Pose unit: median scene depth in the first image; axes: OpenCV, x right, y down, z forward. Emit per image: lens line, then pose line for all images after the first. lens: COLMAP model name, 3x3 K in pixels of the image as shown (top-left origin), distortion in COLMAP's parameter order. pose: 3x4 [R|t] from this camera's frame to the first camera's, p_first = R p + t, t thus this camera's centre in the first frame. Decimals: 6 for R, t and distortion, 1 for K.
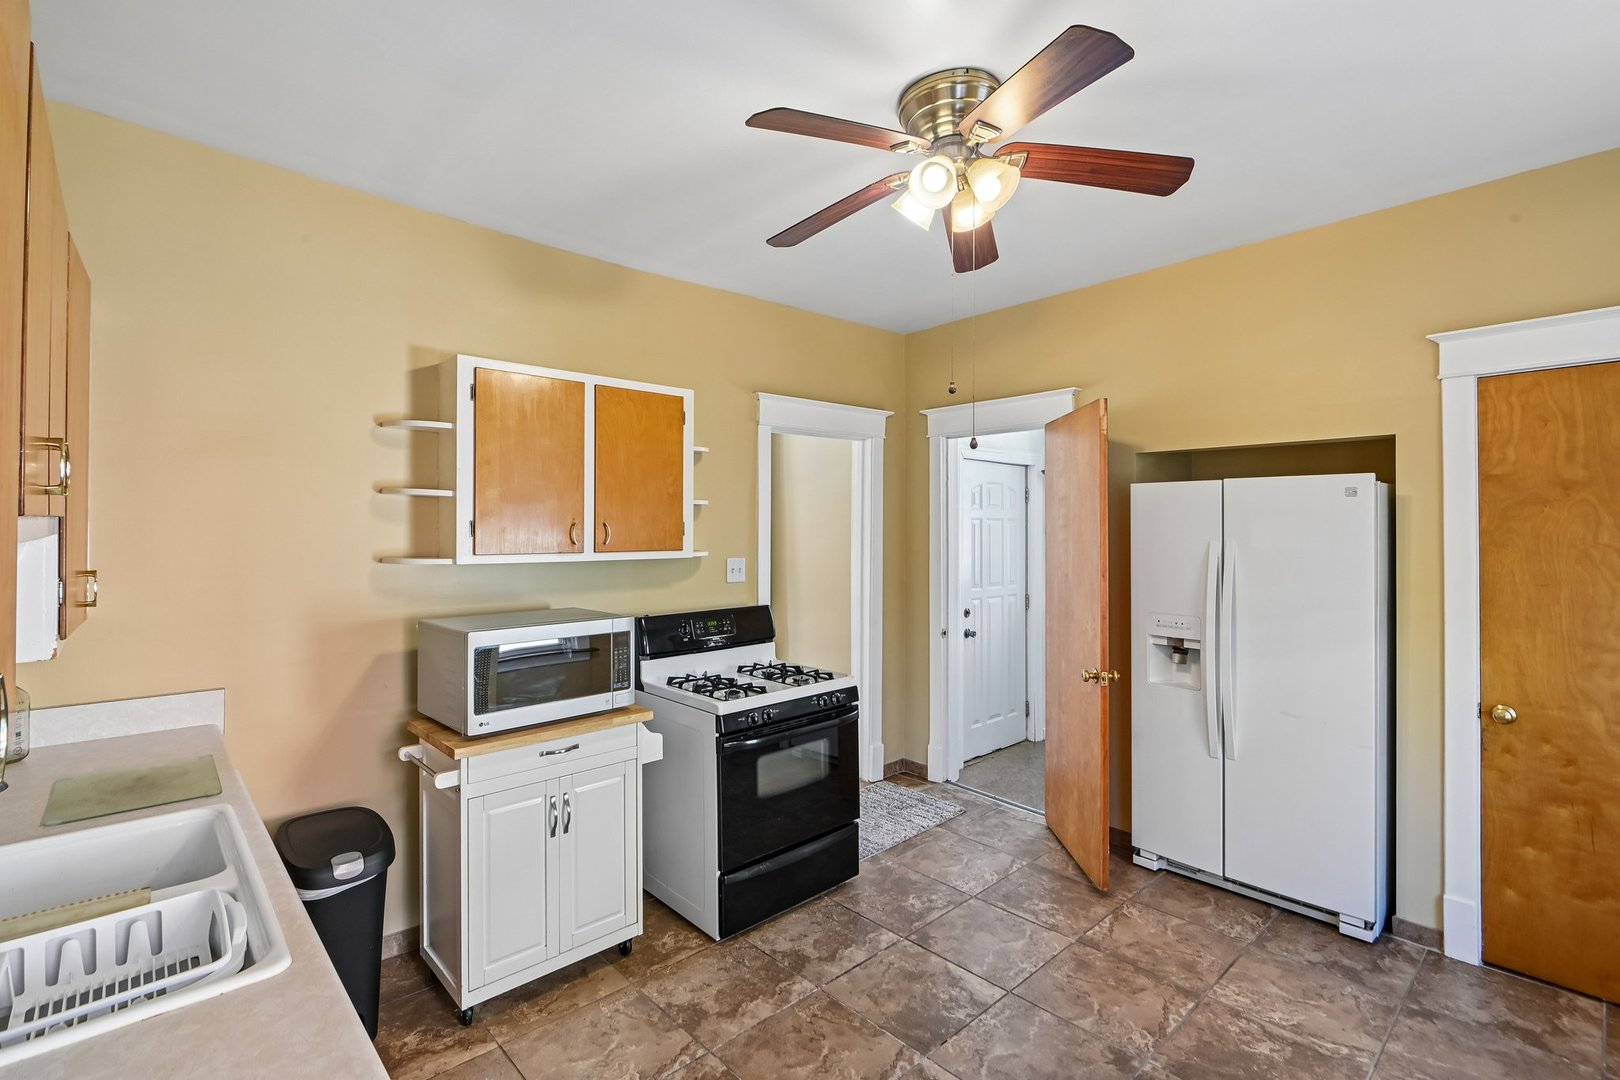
lens RADIAL K [[738.3, 0, 797.5], [0, 738.3, 524.4], [0, 0, 1]] dist [0.003969, 0.000009]
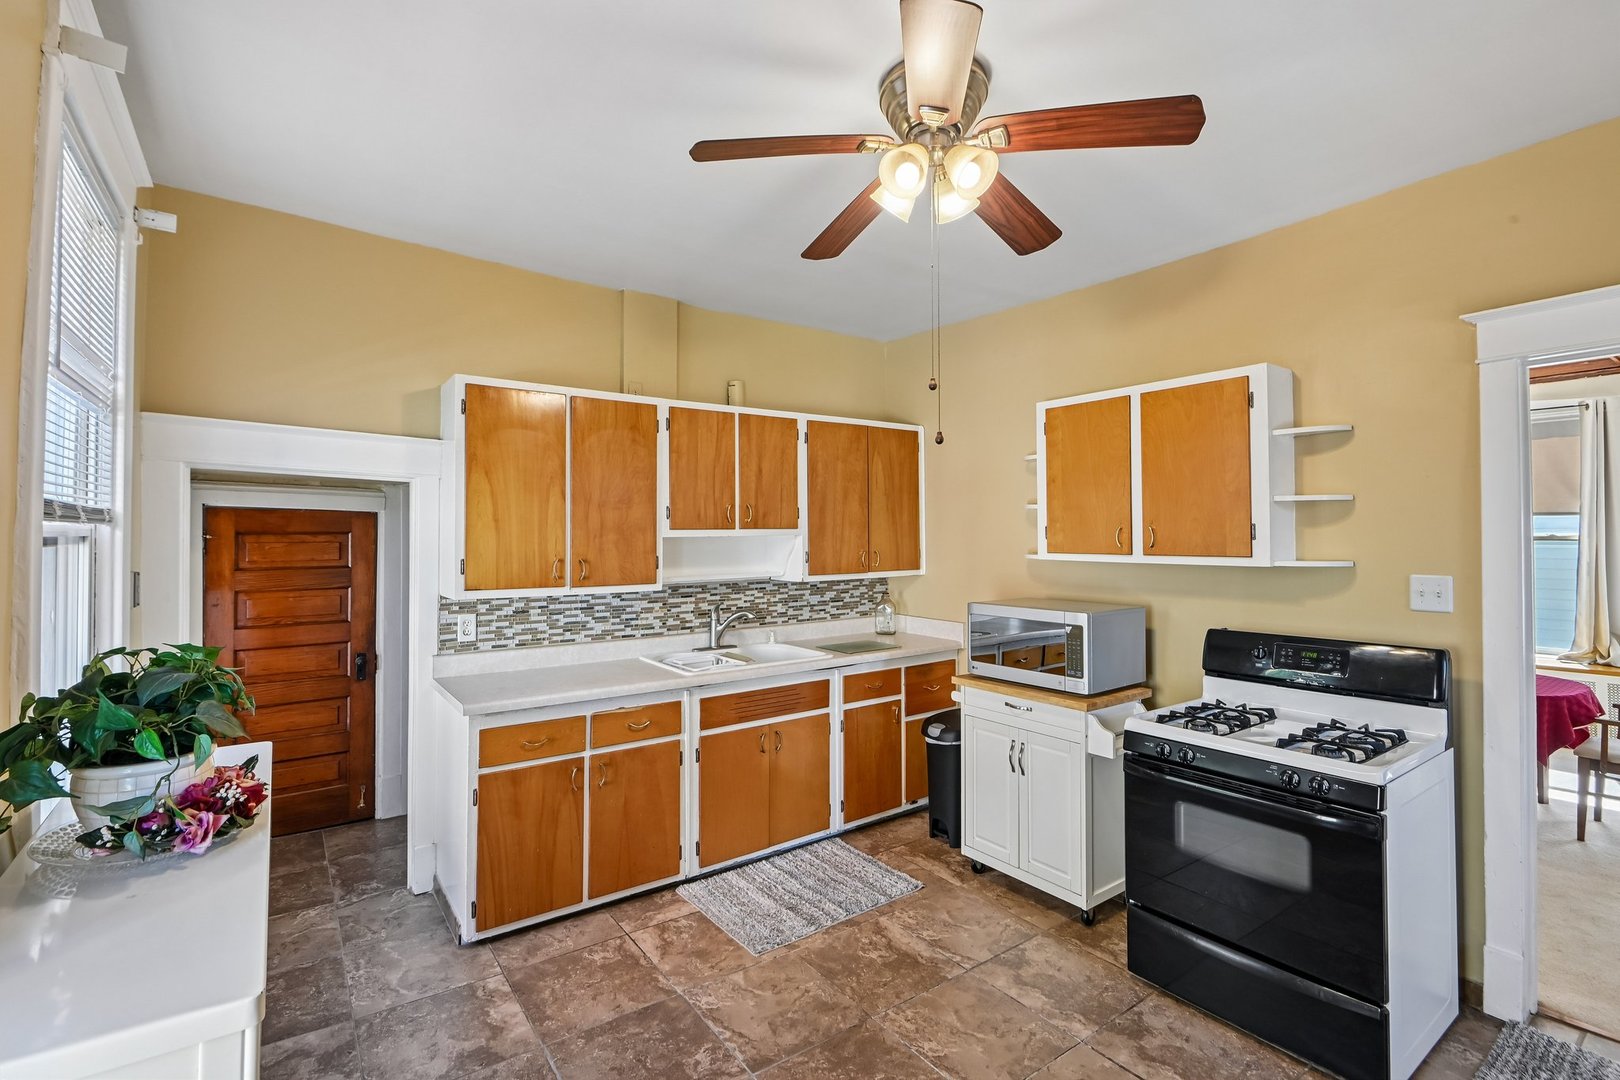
lens RADIAL K [[736.6, 0, 800.5], [0, 736.6, 522.8], [0, 0, 1]] dist [-0.000108, -0.001374]
pose [[-0.119556, -0.017813, -0.992668, 0.839773], [0.005458, 0.999812, -0.018598, 0.009638], [0.992812, -0.007641, -0.119436, 0.668859]]
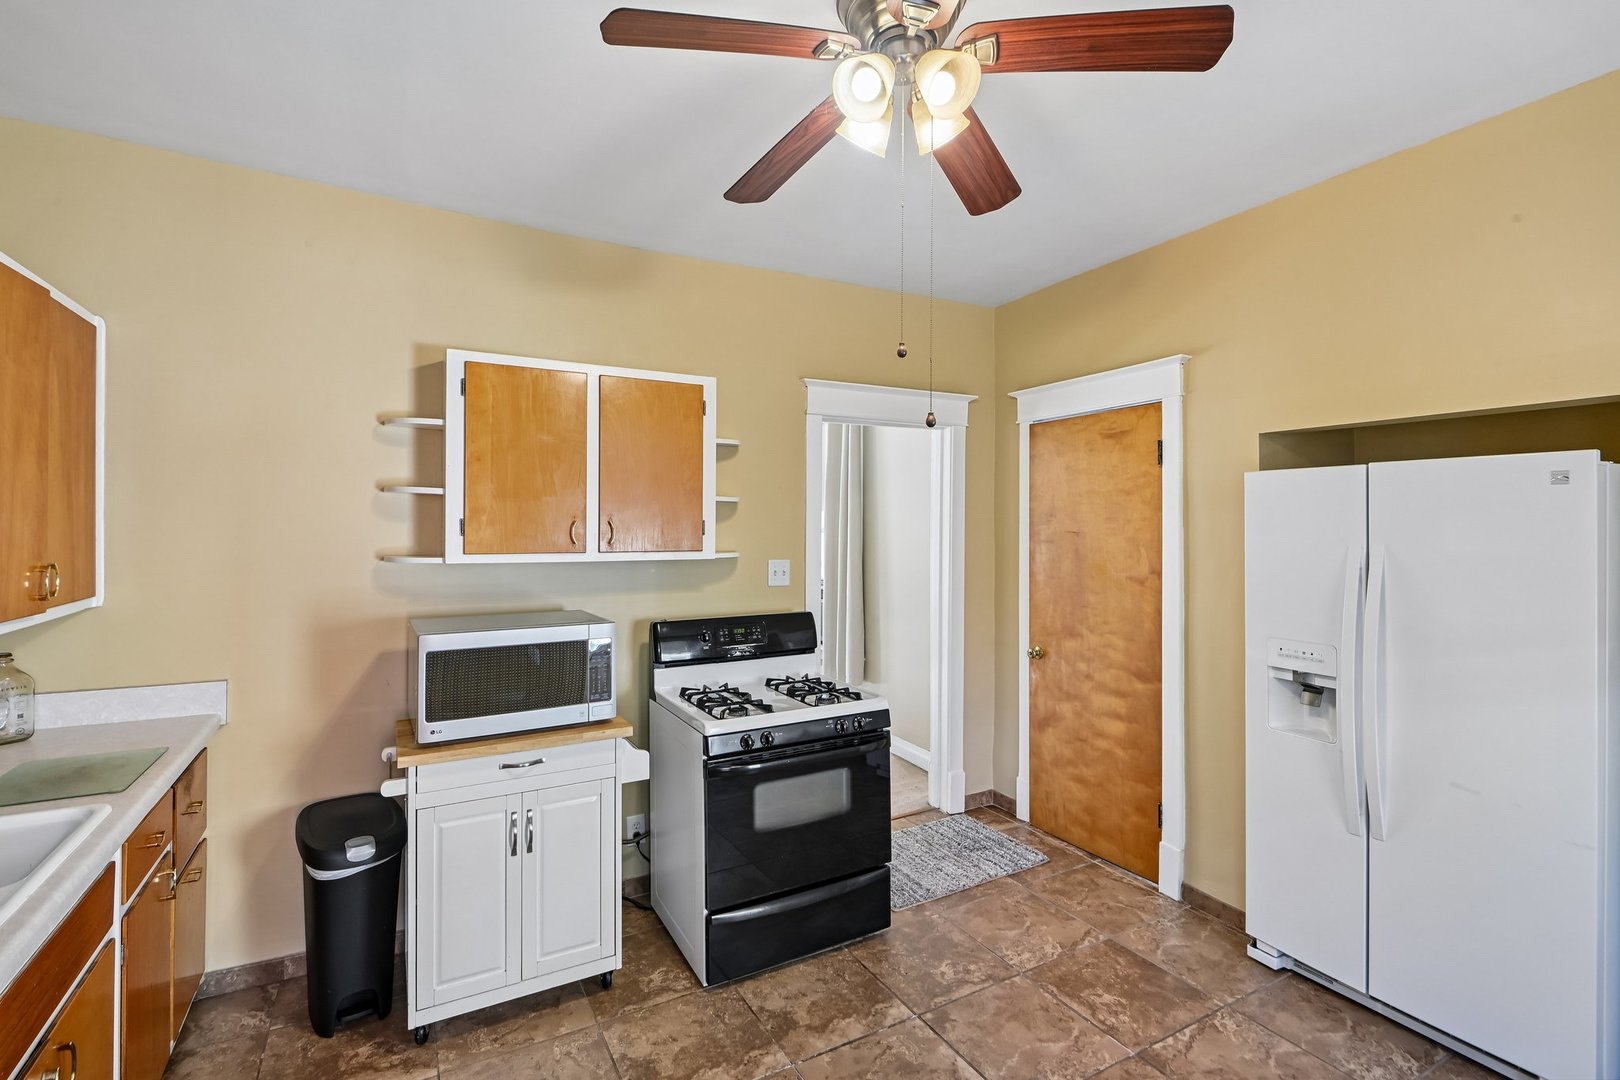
lens RADIAL K [[736.6, 0, 800.5], [0, 736.6, 522.8], [0, 0, 1]] dist [-0.000108, -0.001374]
pose [[0.971761, 0.001183, -0.235965, 0.206043], [-0.001425, 0.999999, -0.000855, 0.000332], [0.235964, 0.001167, 0.971761, 0.150331]]
